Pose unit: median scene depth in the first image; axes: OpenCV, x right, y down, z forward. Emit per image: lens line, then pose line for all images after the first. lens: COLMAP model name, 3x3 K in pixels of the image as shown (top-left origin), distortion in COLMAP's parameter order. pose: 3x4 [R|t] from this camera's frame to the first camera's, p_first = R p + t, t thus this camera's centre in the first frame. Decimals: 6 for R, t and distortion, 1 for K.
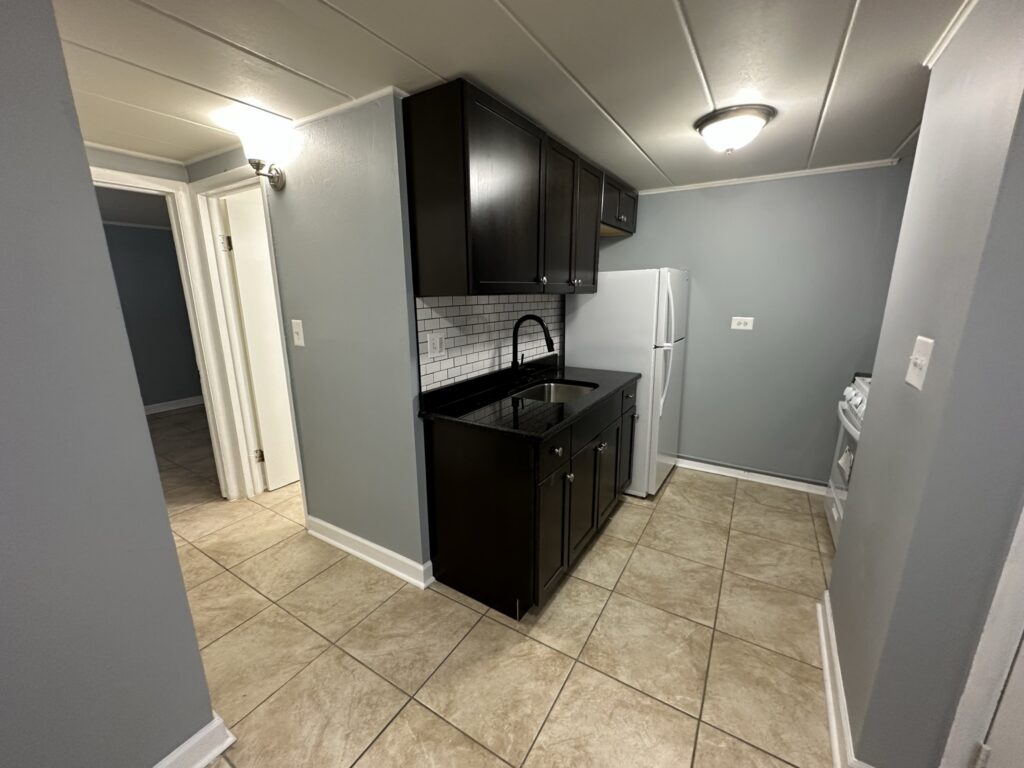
lens RADIAL K [[408.3, 0, 514.7], [0, 408.3, 386.2], [0, 0, 1]] dist [-0.004501, 0.000110]
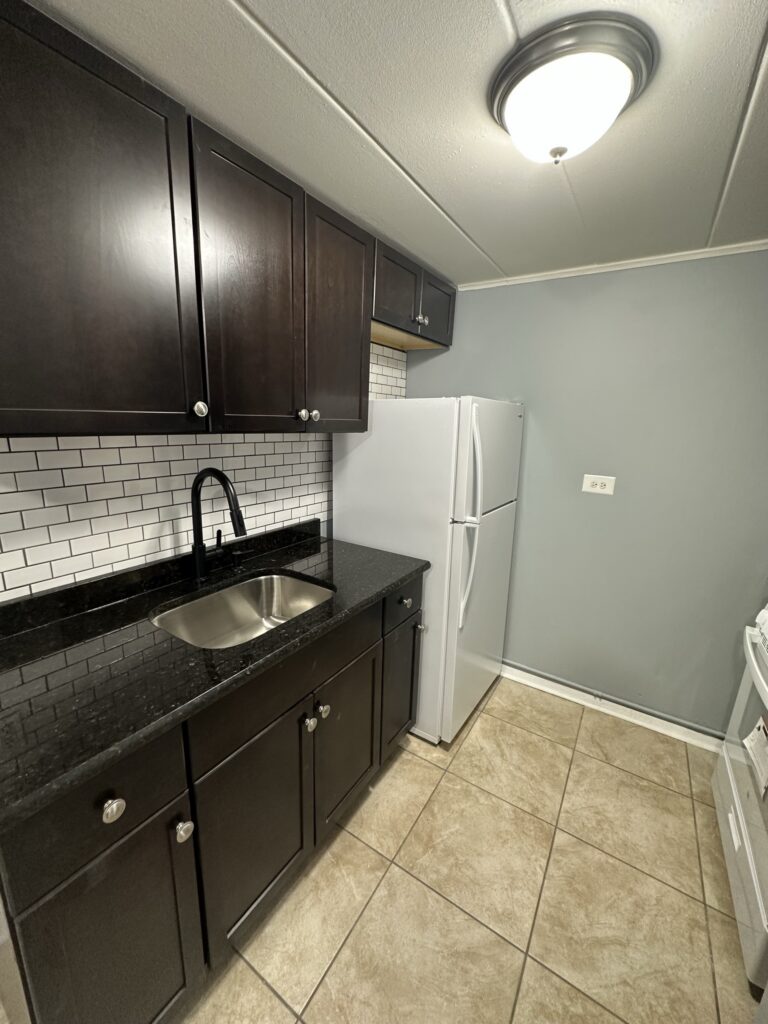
lens RADIAL K [[408.3, 0, 385.8], [0, 408.3, 513.0], [0, 0, 1]] dist [-0.004501, 0.000110]
pose [[0.999044, 0.042152, -0.011623, 0.276258], [-0.042157, 0.999111, -0.000129, -0.116640], [0.011607, 0.000619, 0.999932, 0.411258]]
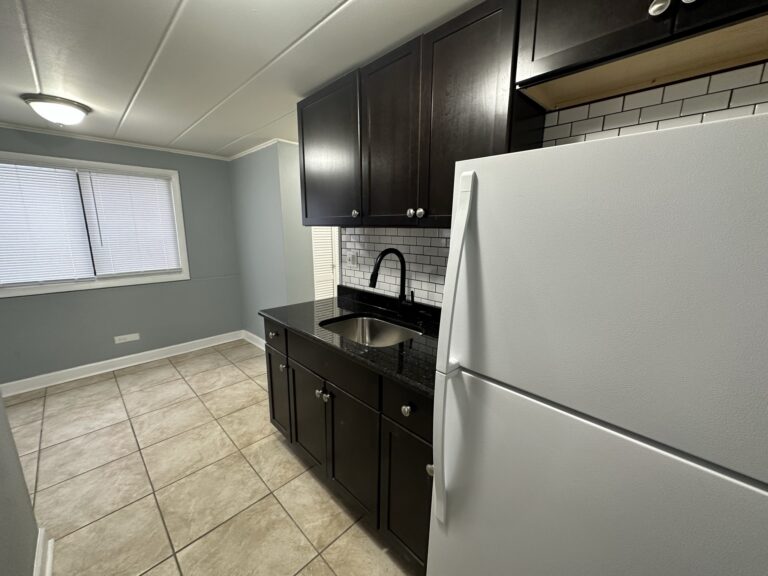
lens RADIAL K [[306.3, 0, 382.8], [0, 306.3, 287.9], [0, 0, 1]] dist [-0.004501, 0.000110]
pose [[-0.231766, 0.199984, -0.951993, 0.715777], [-0.223248, 0.941585, 0.252148, -0.252974], [0.946808, 0.270970, -0.173581, 1.076300]]
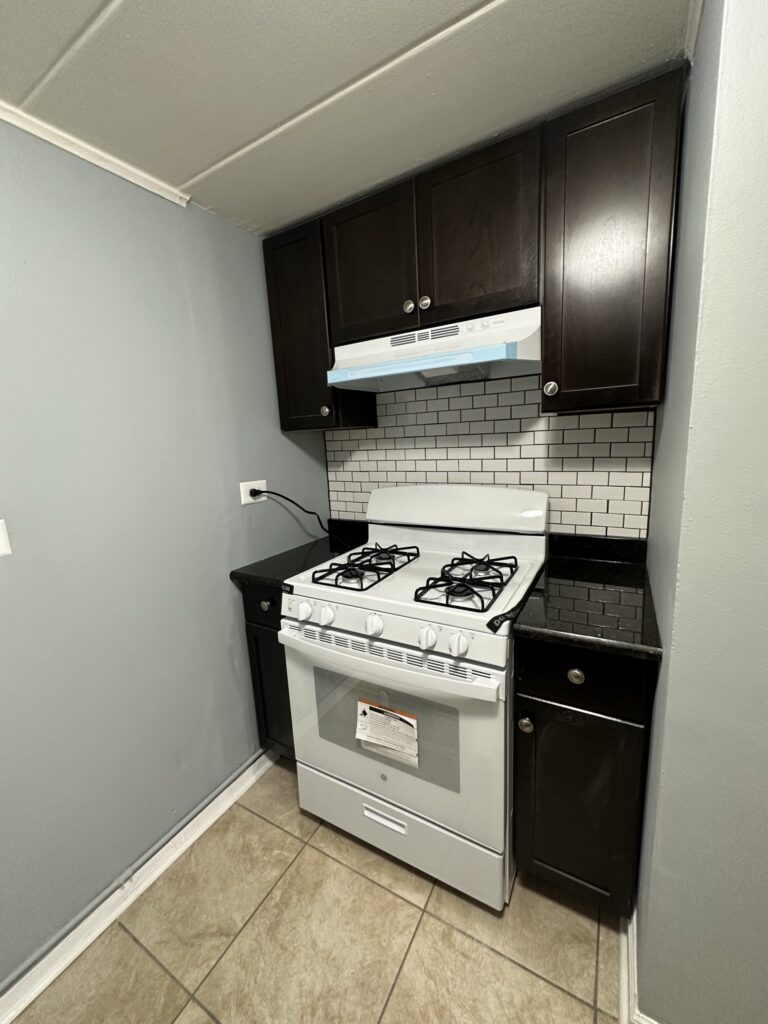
lens RADIAL K [[408.3, 0, 382.6], [0, 408.3, 511.8], [0, 0, 1]] dist [-0.004501, 0.000110]
pose [[-0.022624, -0.179676, 0.983466, 0.315668], [0.283113, 0.942298, 0.178667, -0.179892], [-0.958820, 0.282474, 0.029550, 0.861006]]
